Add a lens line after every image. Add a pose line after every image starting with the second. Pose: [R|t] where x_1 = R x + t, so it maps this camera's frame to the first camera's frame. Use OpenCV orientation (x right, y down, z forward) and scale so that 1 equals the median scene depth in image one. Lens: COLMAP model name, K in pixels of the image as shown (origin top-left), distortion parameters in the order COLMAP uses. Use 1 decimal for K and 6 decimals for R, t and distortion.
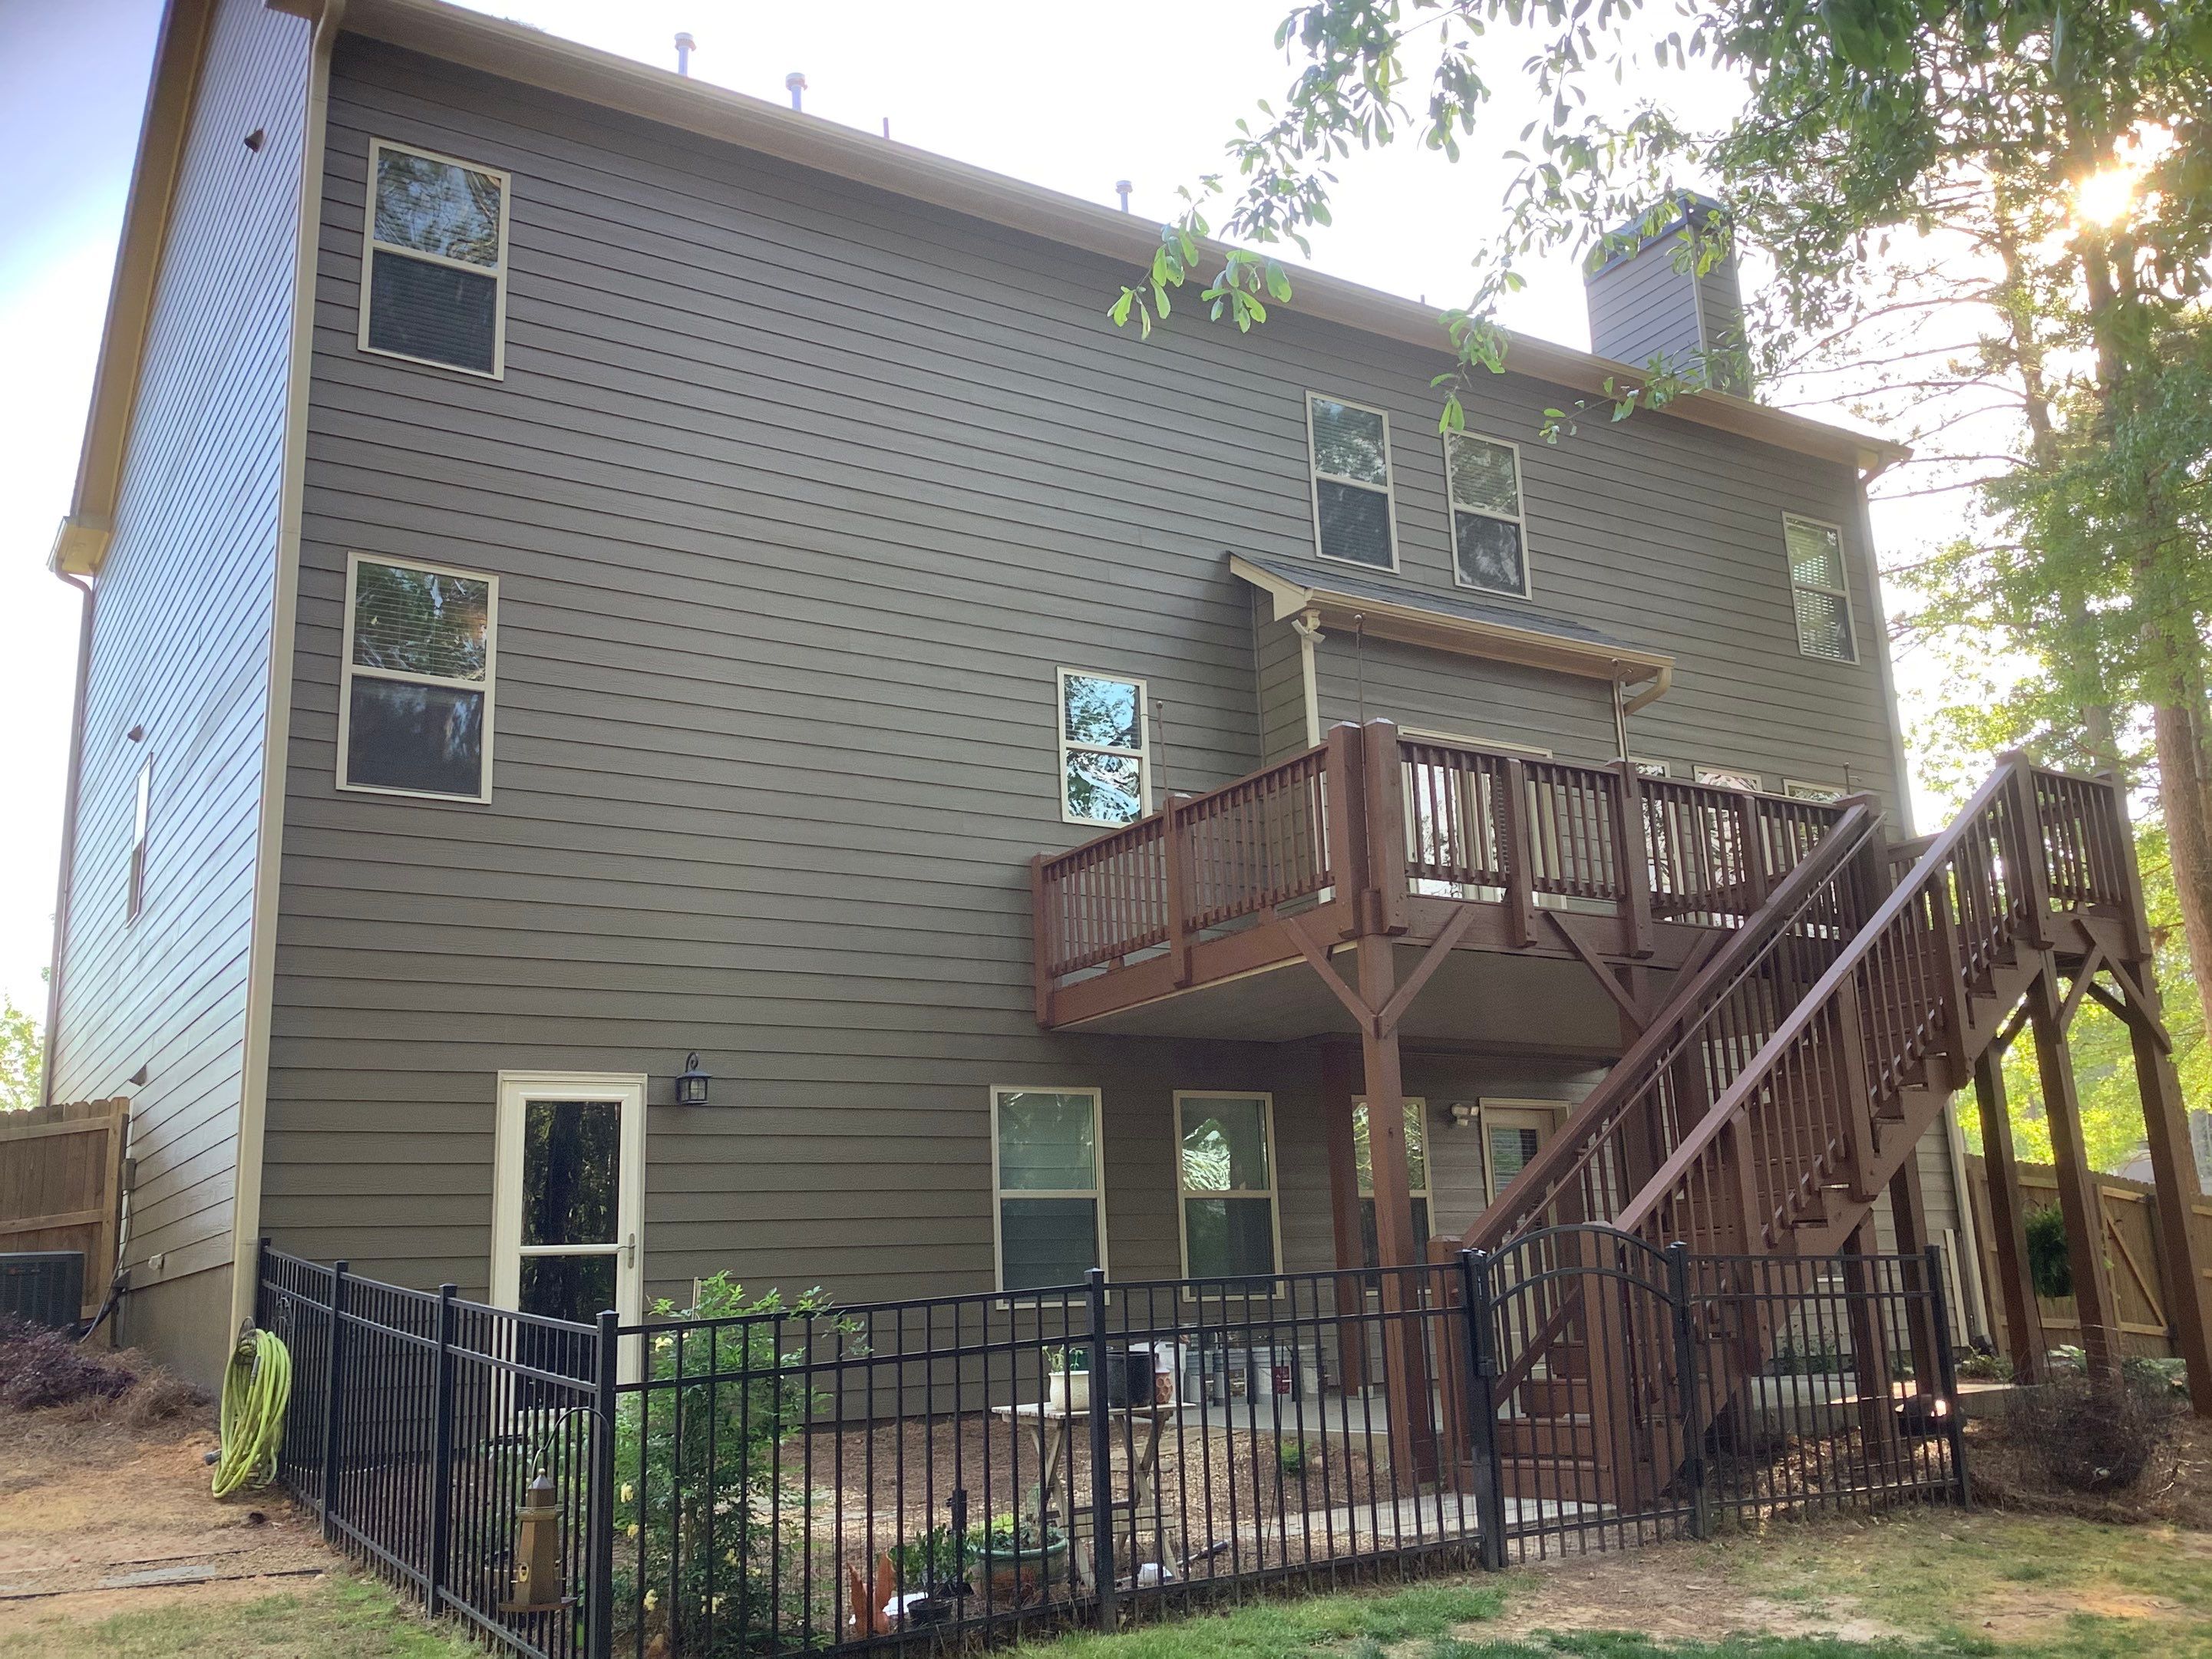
lens RADIAL K [[1995.0, 0, 1106.0], [0, 1995.0, 829.5], [0, 0, 1]] dist [0.084468, -0.143099]
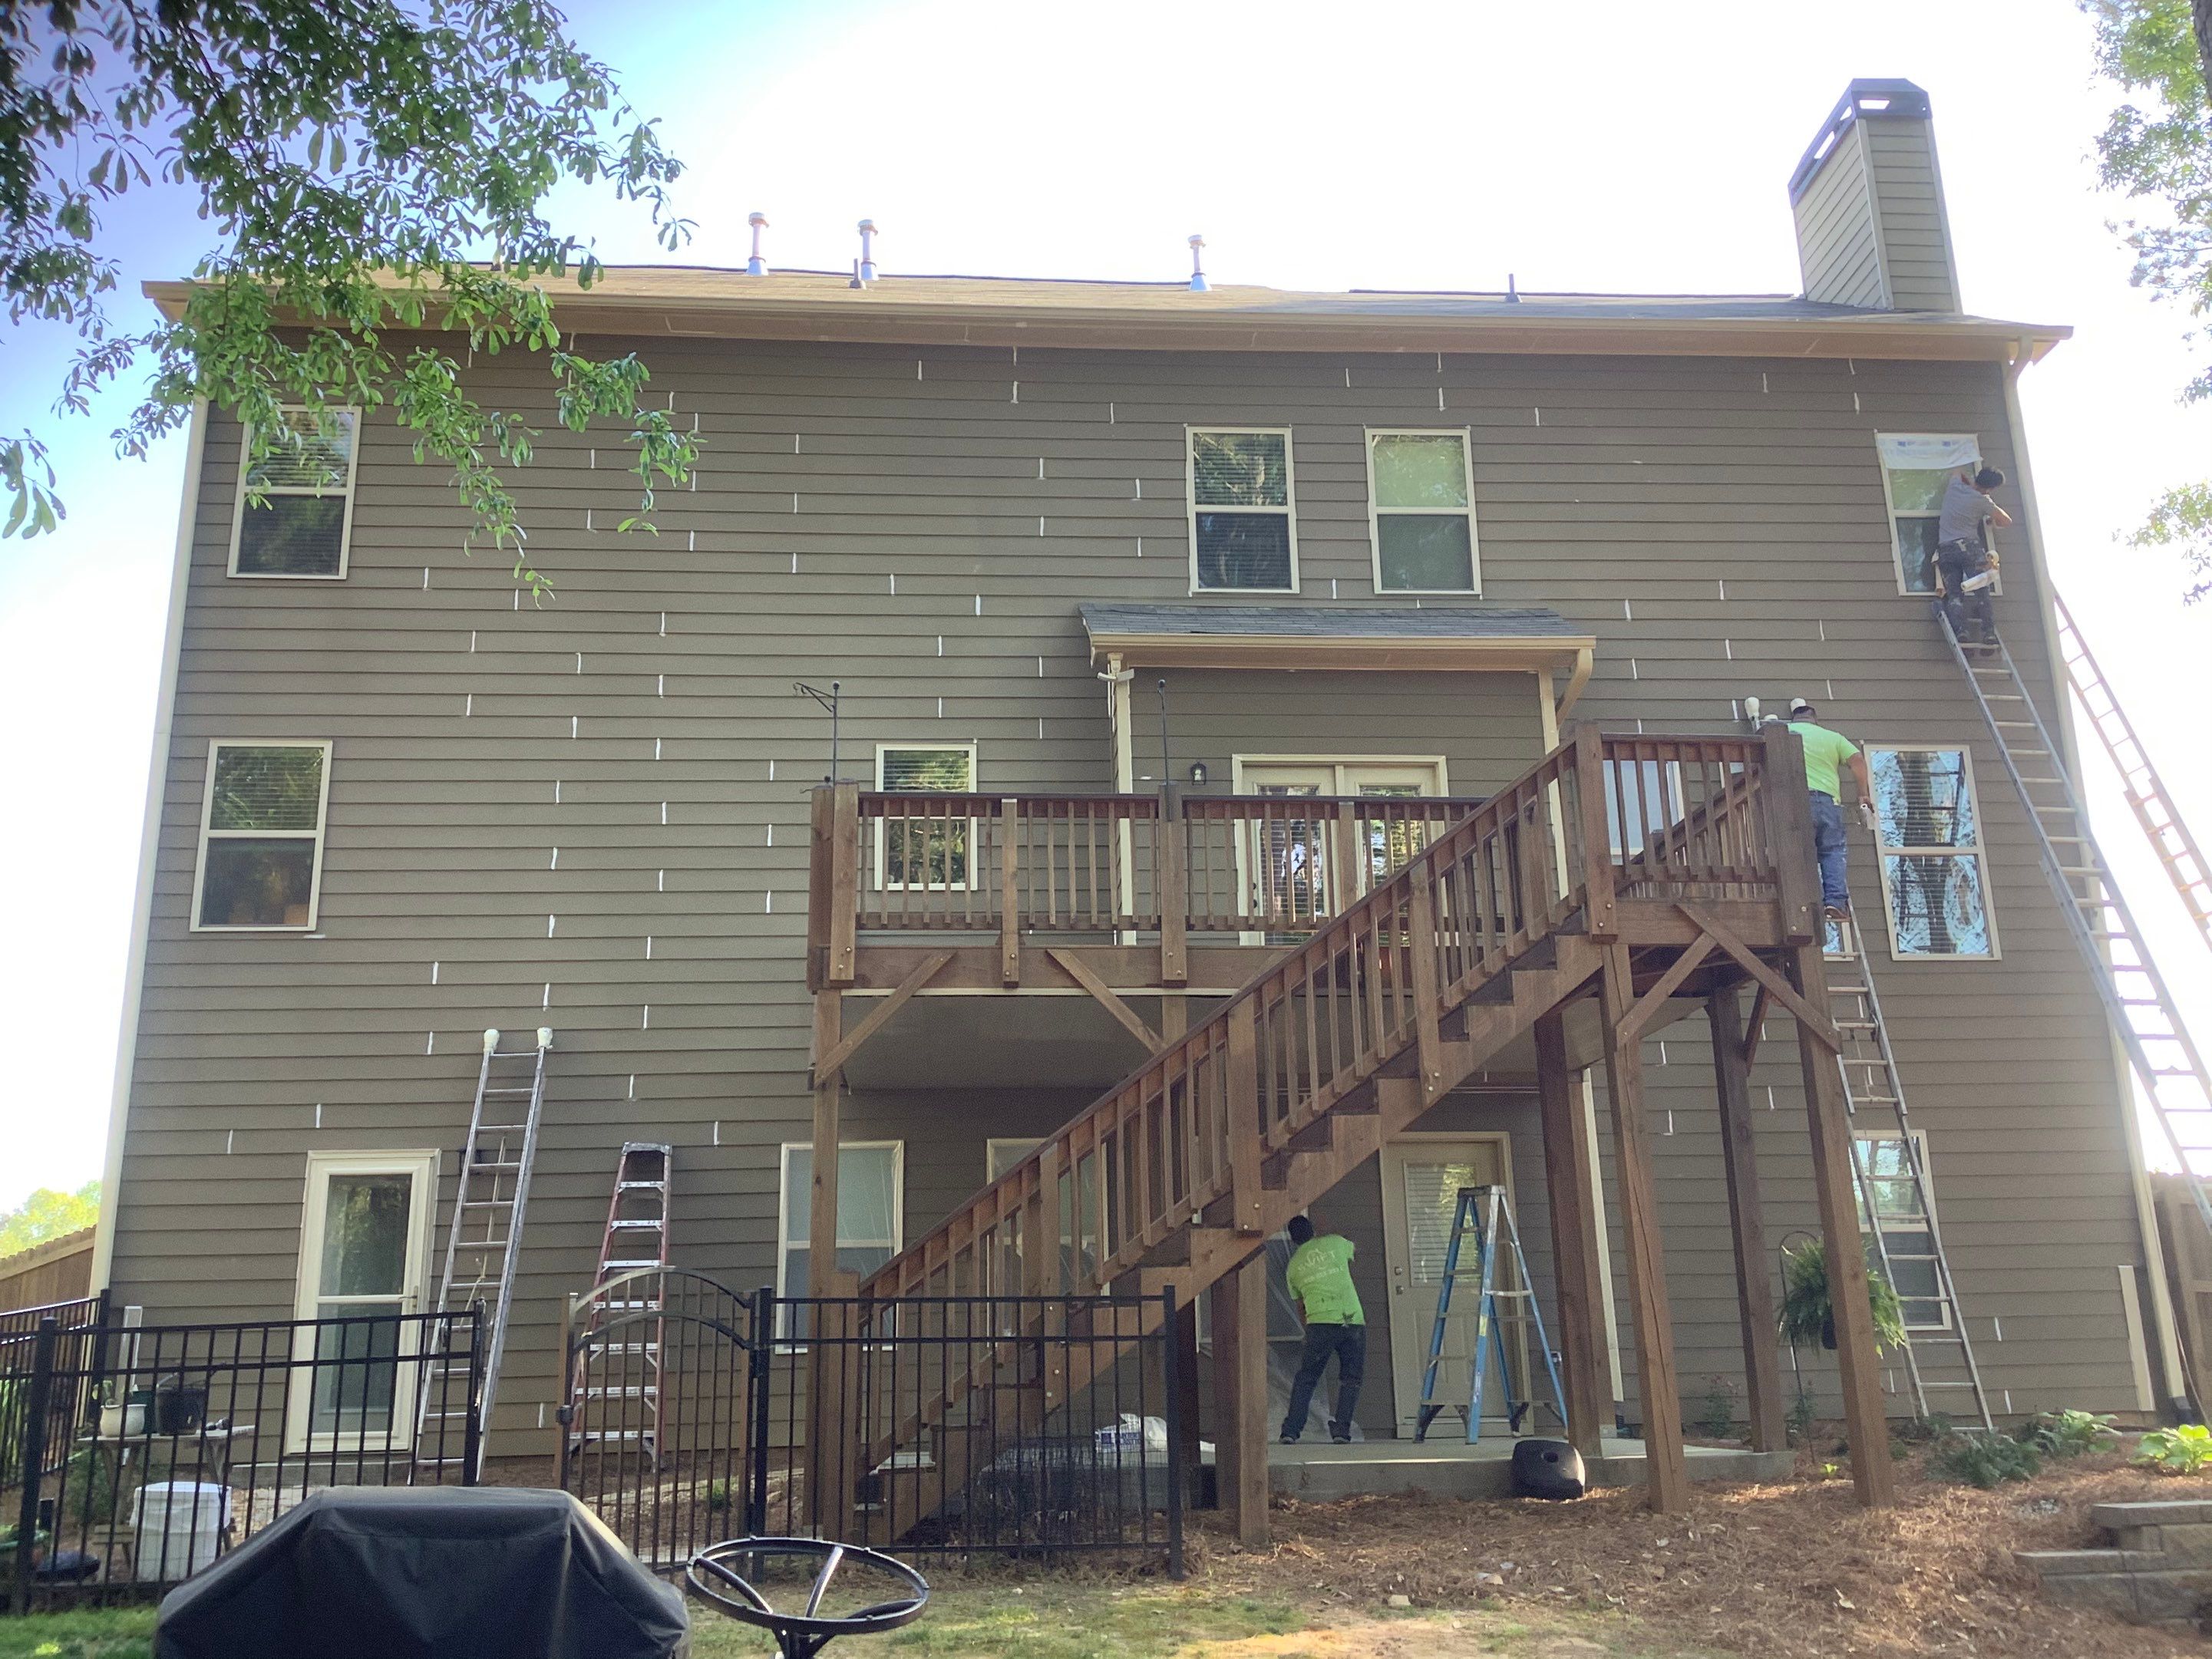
lens RADIAL K [[1995.0, 0, 1106.0], [0, 1995.0, 829.5], [0, 0, 1]] dist [0.084468, -0.143099]
pose [[0.887467, -0.107935, -0.448053, 0.670244], [0.097355, 0.994156, -0.046657, 0.029880], [0.450470, -0.002214, 0.892789, 0.128250]]
